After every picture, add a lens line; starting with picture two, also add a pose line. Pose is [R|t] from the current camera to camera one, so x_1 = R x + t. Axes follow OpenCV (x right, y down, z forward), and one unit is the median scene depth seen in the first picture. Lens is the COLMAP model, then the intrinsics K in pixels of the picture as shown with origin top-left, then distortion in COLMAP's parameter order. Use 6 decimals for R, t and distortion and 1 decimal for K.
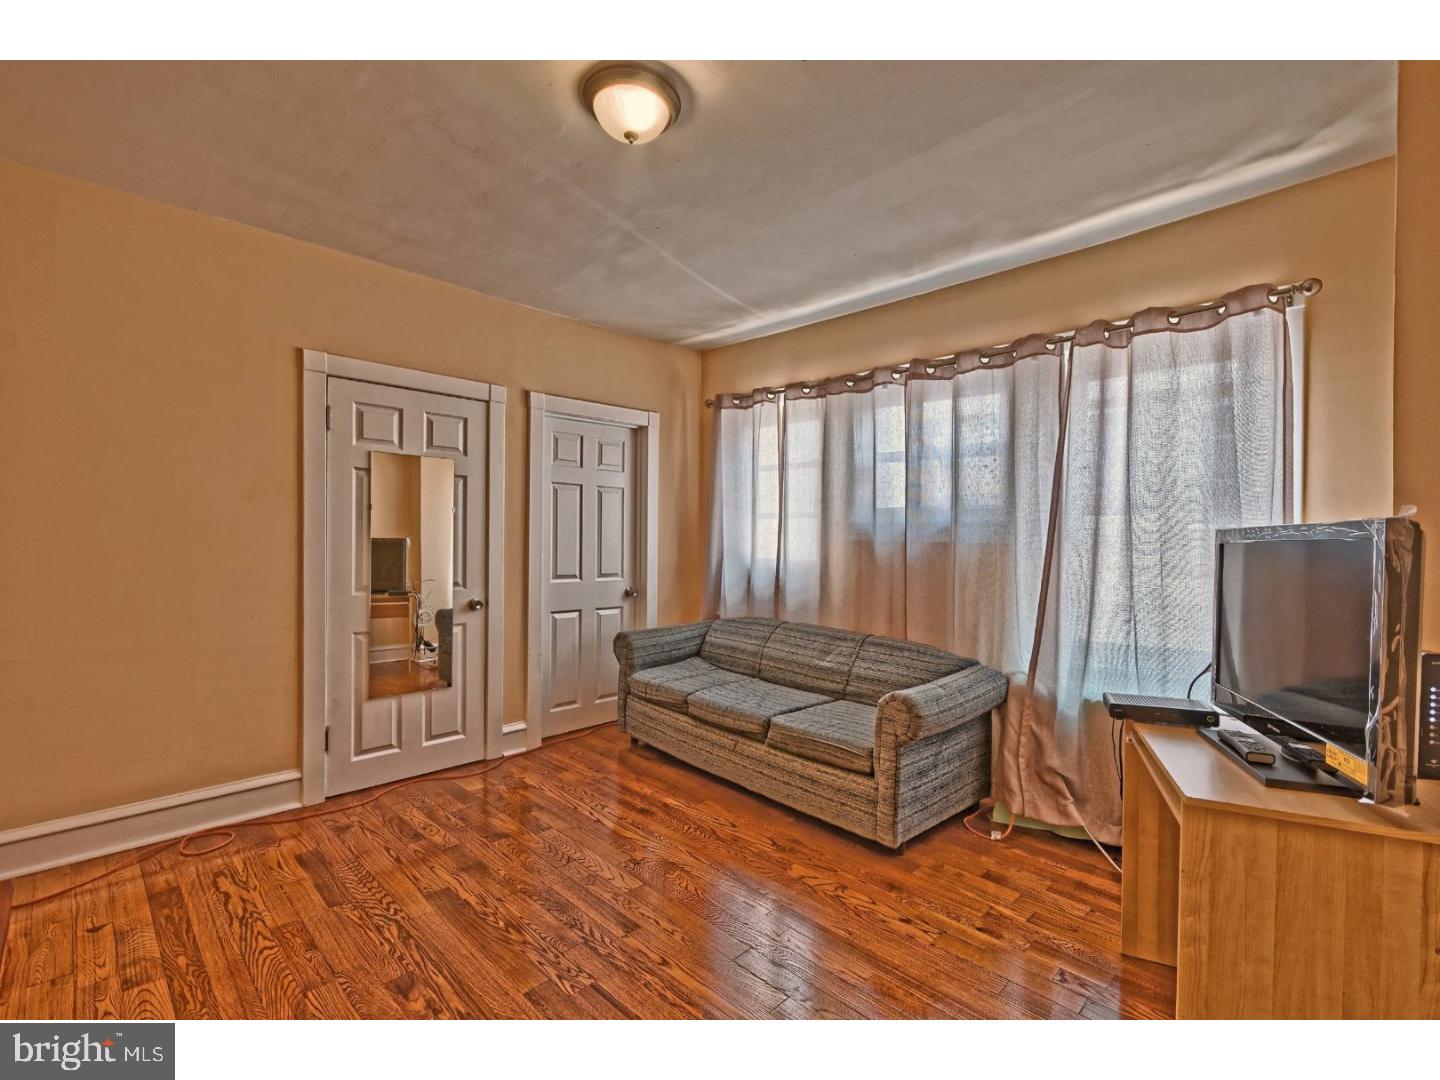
lens RADIAL K [[652.1, 0, 716.7], [0, 652.1, 547.2], [0, 0, 1]] dist [0.002610, 0.004809]
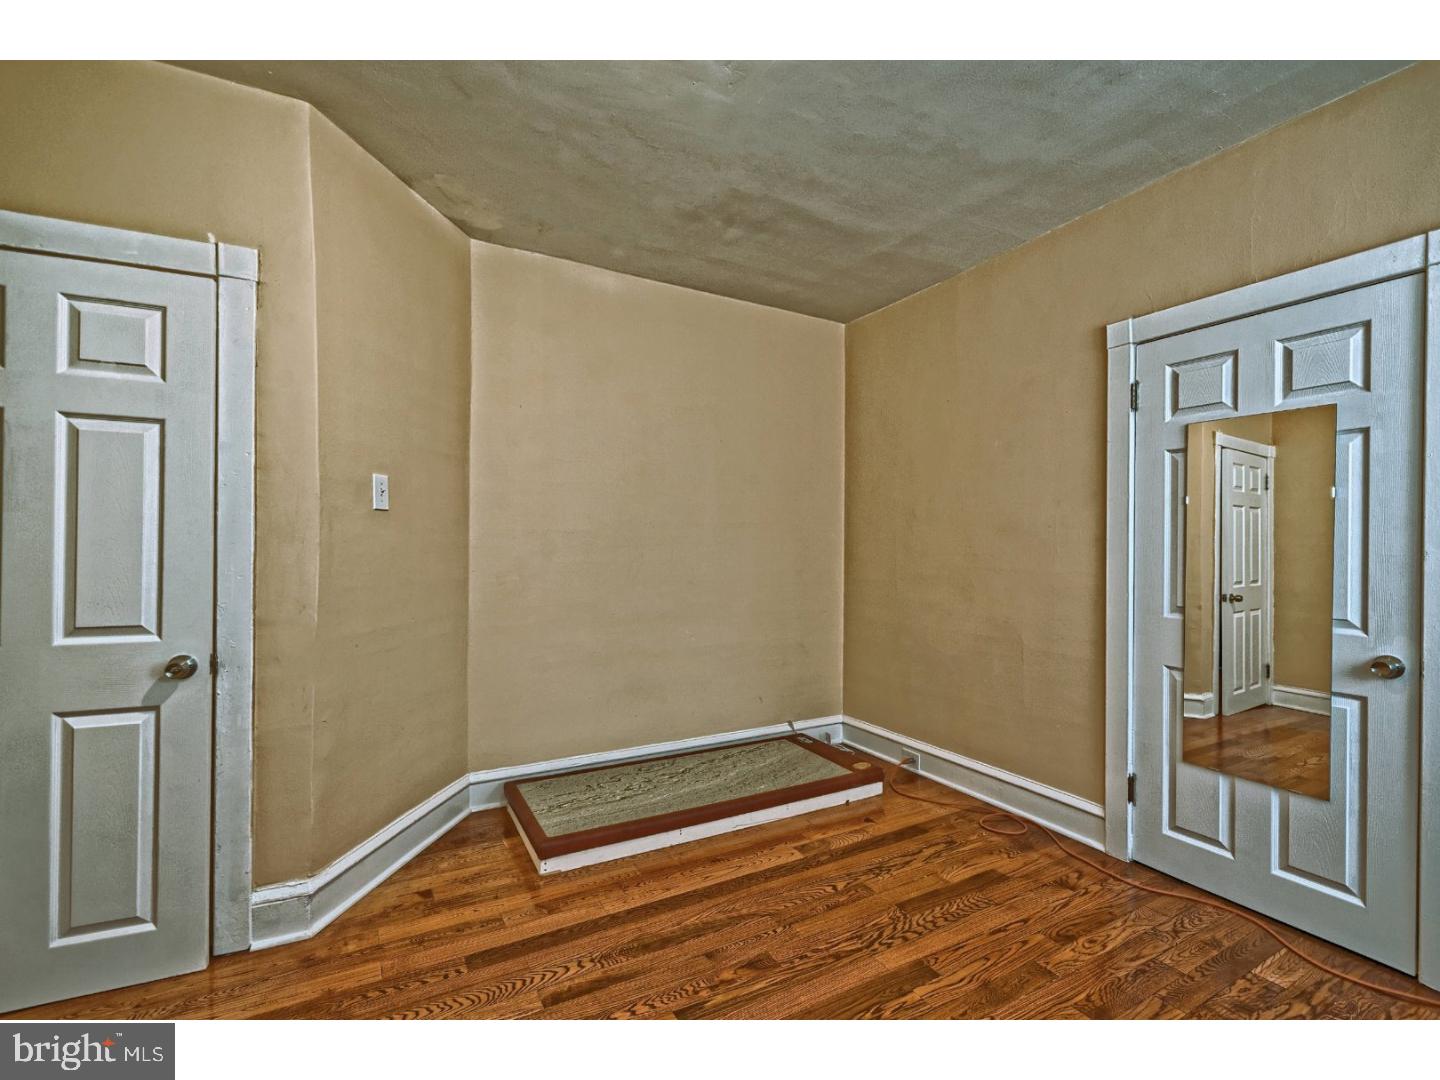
lens RADIAL K [[652.1, 0, 717.3], [0, 652.1, 539.6], [0, 0, 1]] dist [0.002610, 0.004809]
pose [[-0.277313, -0.007559, -0.960750, 0.328562], [-0.006880, 0.999959, -0.005882, -0.009120], [0.960755, 0.004979, -0.277353, 0.704915]]
